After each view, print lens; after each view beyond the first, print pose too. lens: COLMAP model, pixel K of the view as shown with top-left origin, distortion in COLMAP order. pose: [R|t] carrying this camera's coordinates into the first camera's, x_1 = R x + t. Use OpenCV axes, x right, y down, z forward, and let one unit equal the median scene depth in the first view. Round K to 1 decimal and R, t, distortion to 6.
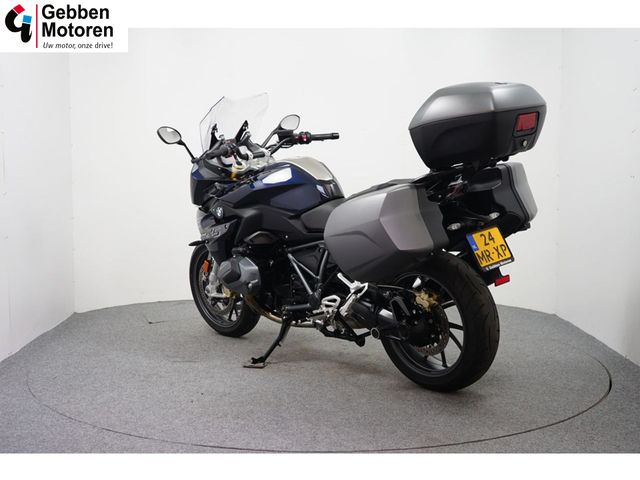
lens RADIAL K [[829.6, 0, 320.0], [0, 829.6, 240.0], [0, 0, 1]] dist [-0.195905, -0.009163]
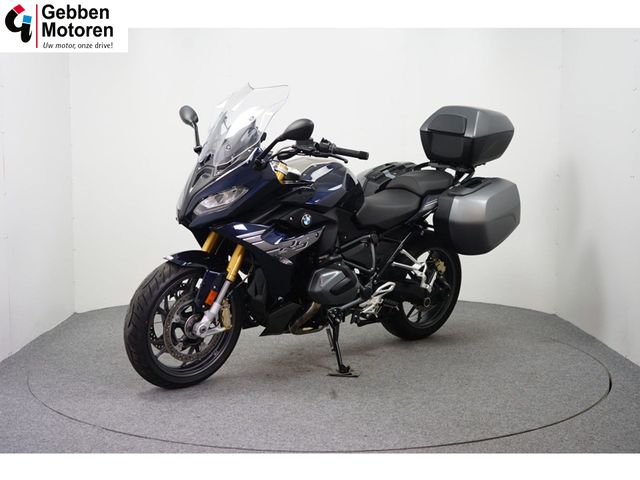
lens RADIAL K [[829.6, 0, 320.0], [0, 829.6, 240.0], [0, 0, 1]] dist [-0.195905, -0.009163]
pose [[-0.002114, -0.082803, 0.996564, -1.044712], [0.096491, 0.991899, 0.082621, -0.087184], [-0.995332, 0.096334, 0.005892, 1.030407]]
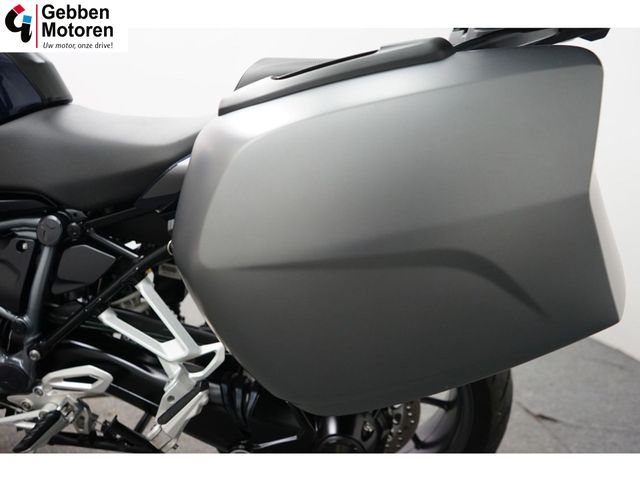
lens RADIAL K [[515.1, 0, 320.0], [0, 515.1, 240.0], [0, 0, 1]] dist [-0.004433, -0.001625]
pose [[0.749169, -0.109094, 0.653333, -0.048125], [-0.000148, 0.986316, 0.164865, -0.027193], [-0.662379, -0.123608, 0.738902, 0.728406]]
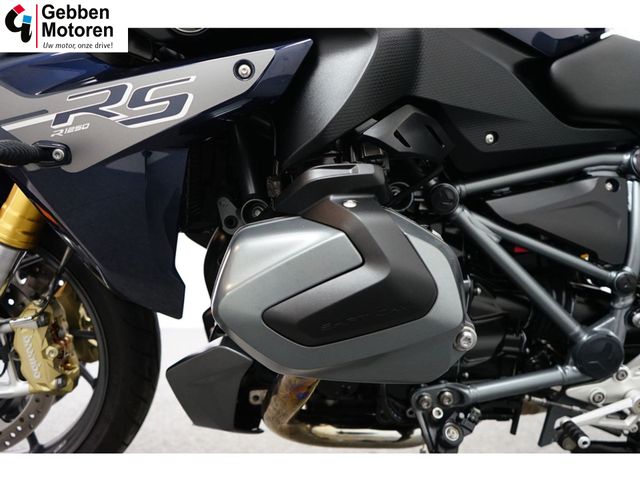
lens RADIAL K [[515.1, 0, 320.0], [0, 515.1, 240.0], [0, 0, 1]] dist [-0.004433, -0.001625]
pose [[0.648315, -0.002283, 0.761369, -0.207498], [0.043570, 0.998468, -0.034107, 0.033384], [-0.760125, 0.055284, 0.647421, 0.938330]]
